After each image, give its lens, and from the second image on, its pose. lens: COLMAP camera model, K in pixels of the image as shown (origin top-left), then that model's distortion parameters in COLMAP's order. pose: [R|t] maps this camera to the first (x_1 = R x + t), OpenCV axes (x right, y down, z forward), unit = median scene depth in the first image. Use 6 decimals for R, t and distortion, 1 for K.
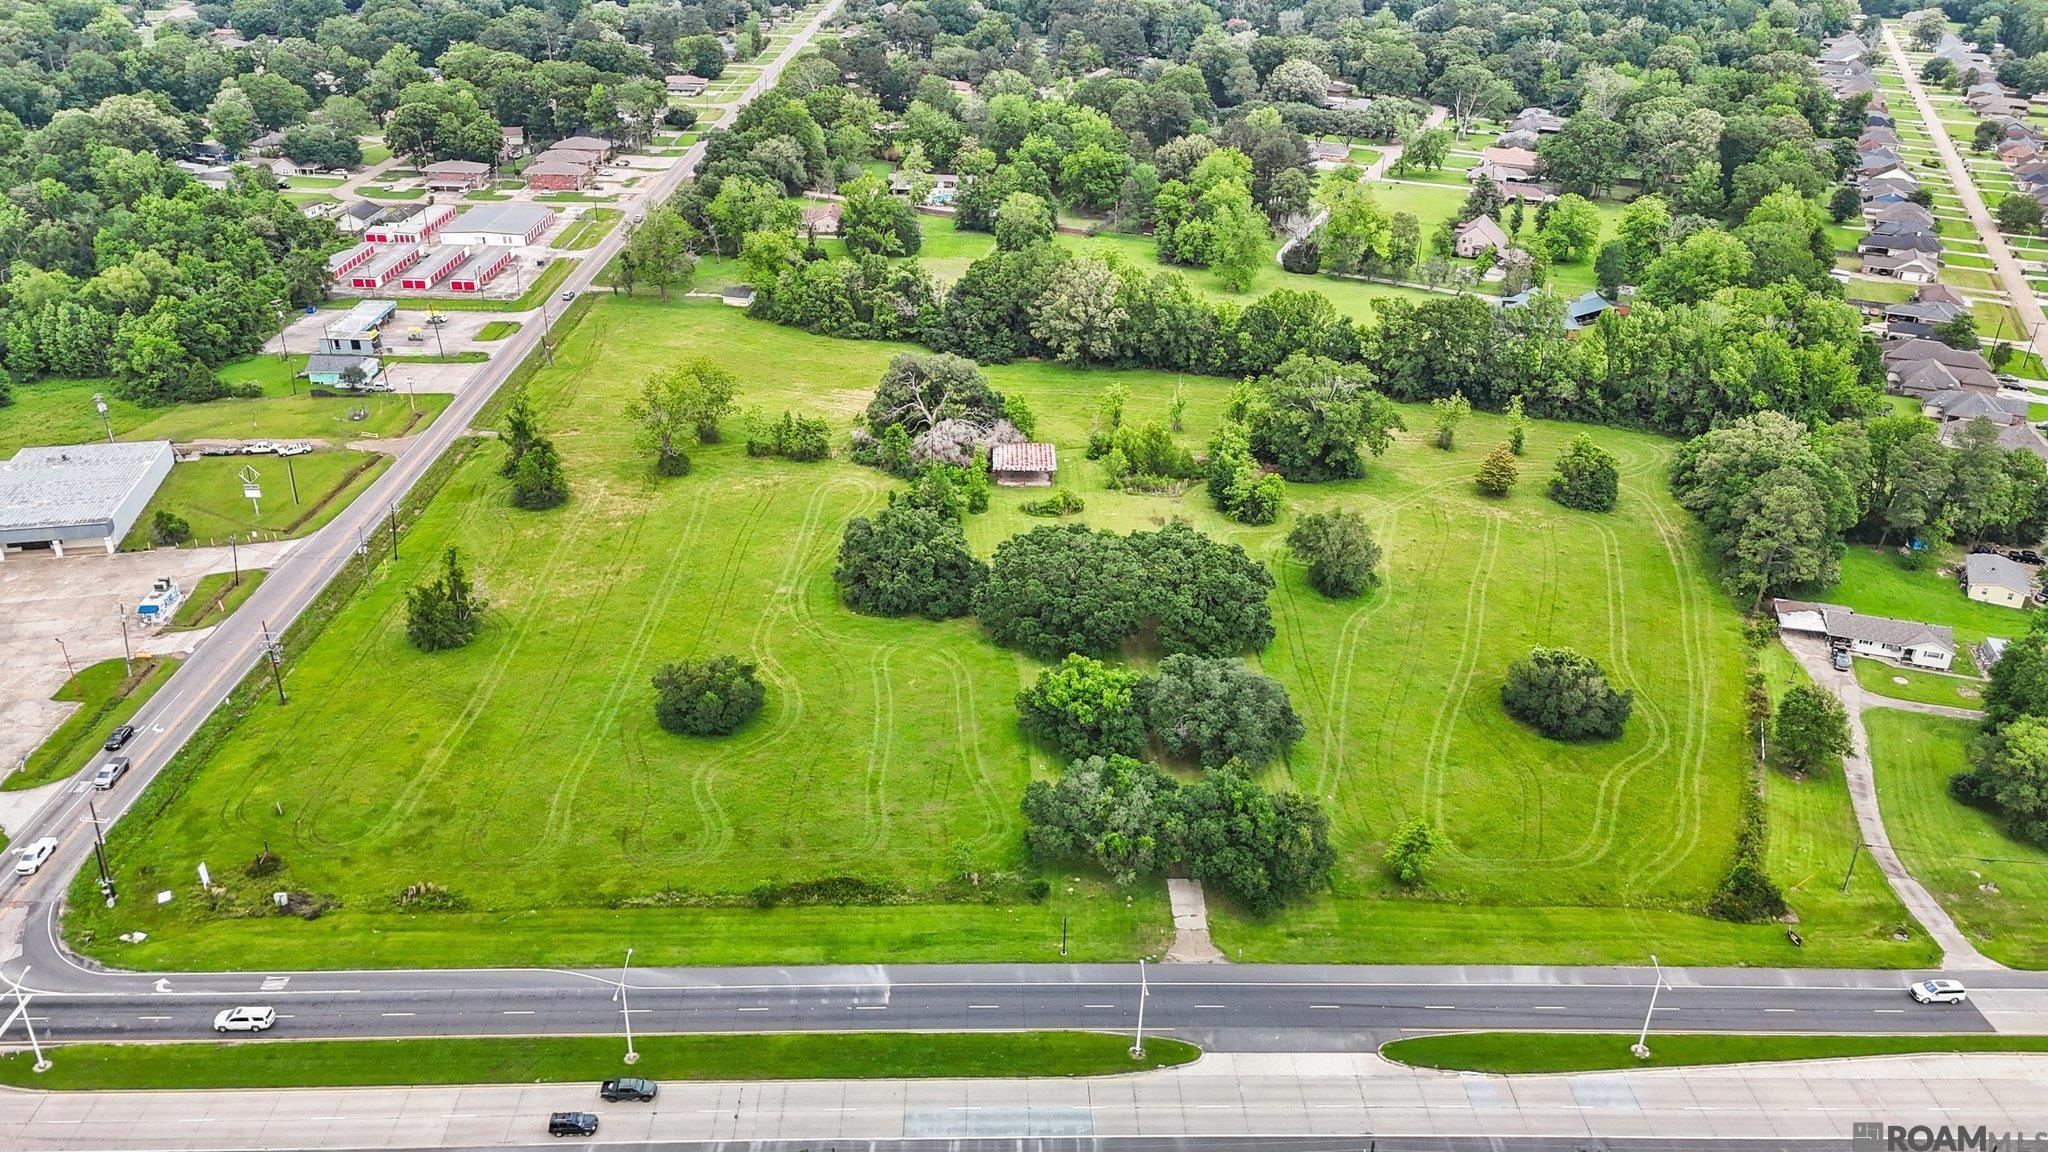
lens RADIAL K [[1501.7, 0, 1024.0], [0, 1501.7, 576.0], [0, 0, 1]] dist [0.084505, -0.075356]
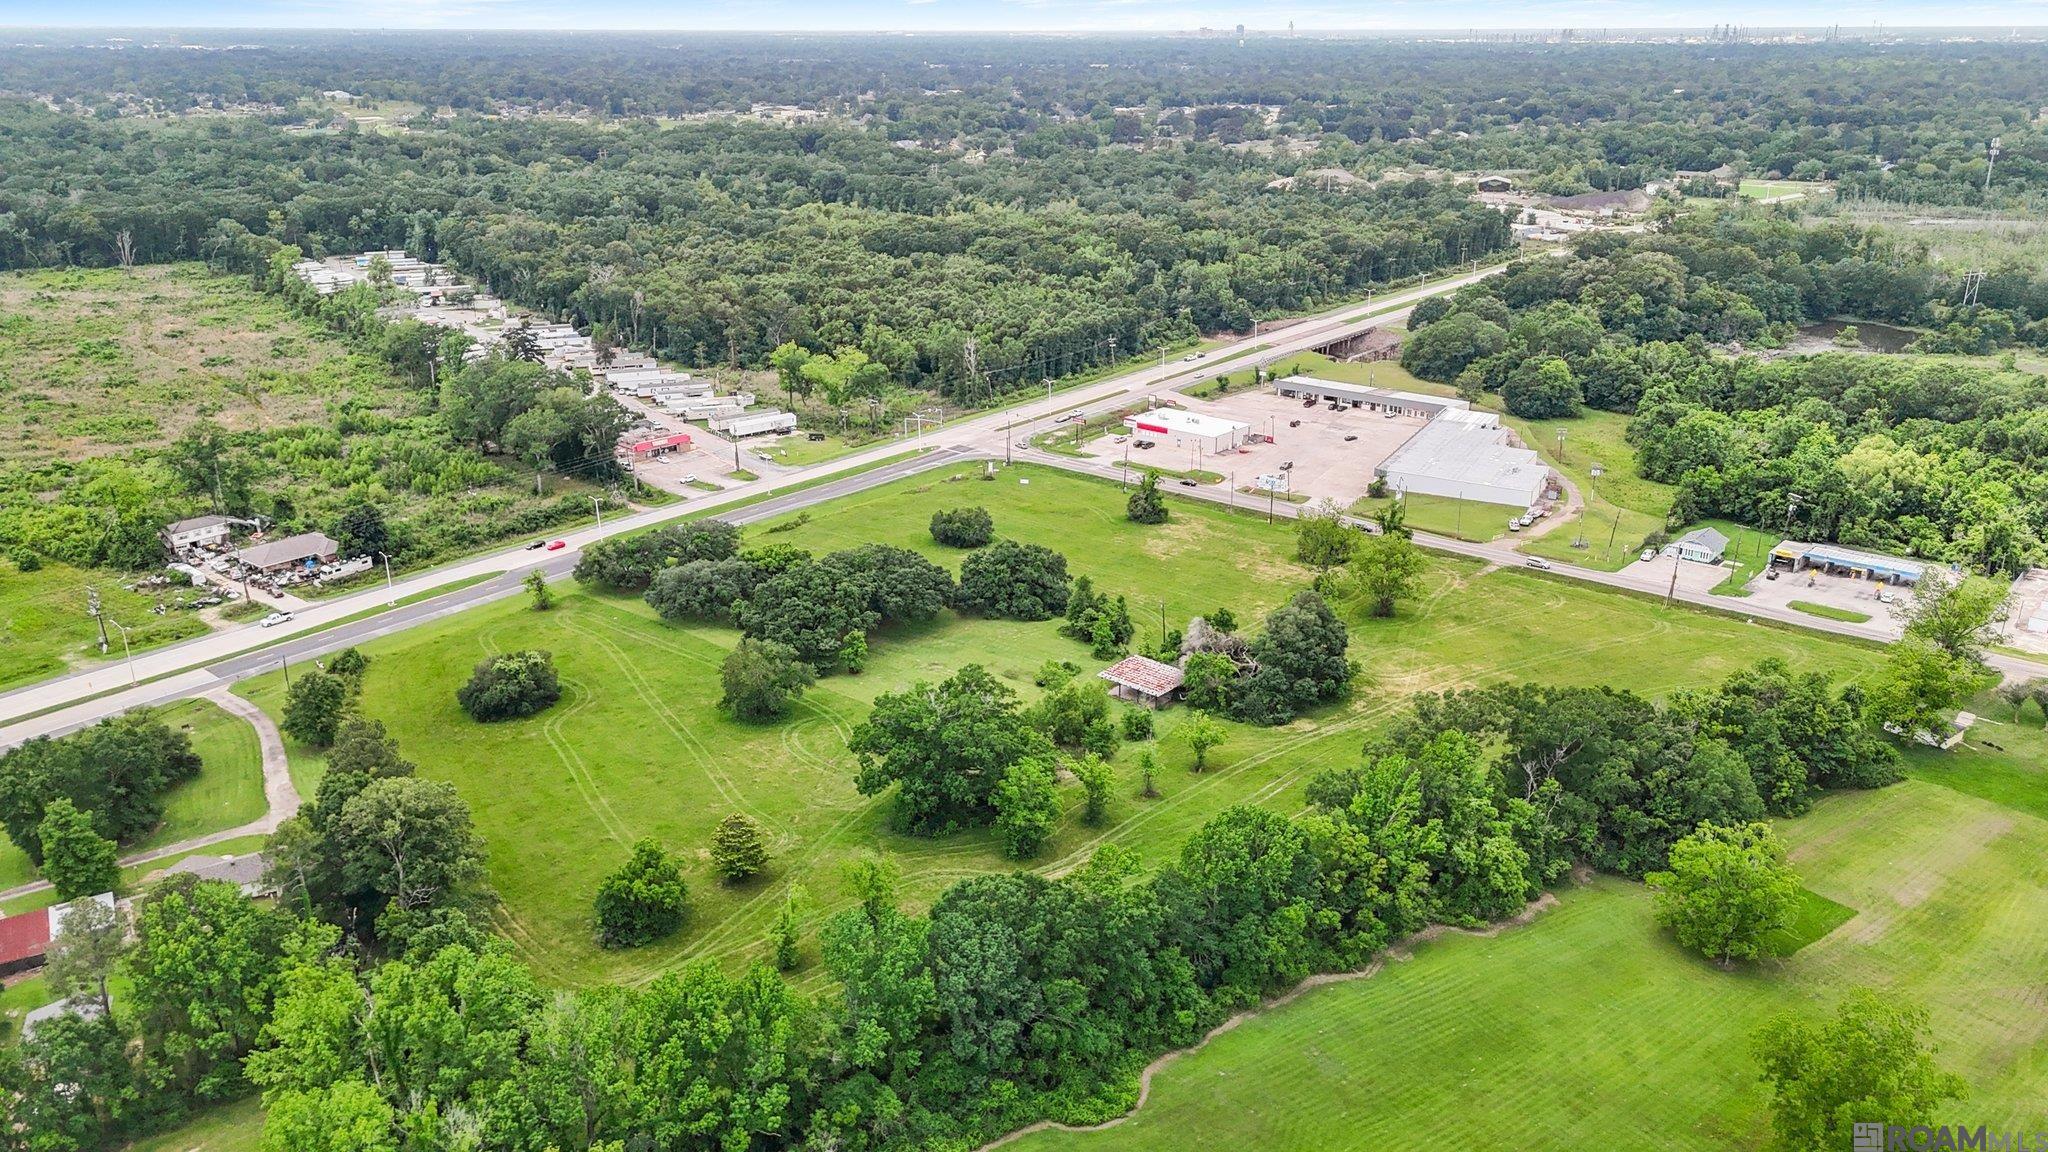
lens RADIAL K [[1542.4, 0, 1024.0], [0, 1542.4, 576.0], [0, 0, 1]] dist [0.083398, -0.084390]
pose [[-0.654186, 0.231068, -0.720172, 0.731328], [-0.356607, 0.745473, 0.563118, -0.640908], [0.666987, 0.625202, -0.405278, 1.299298]]
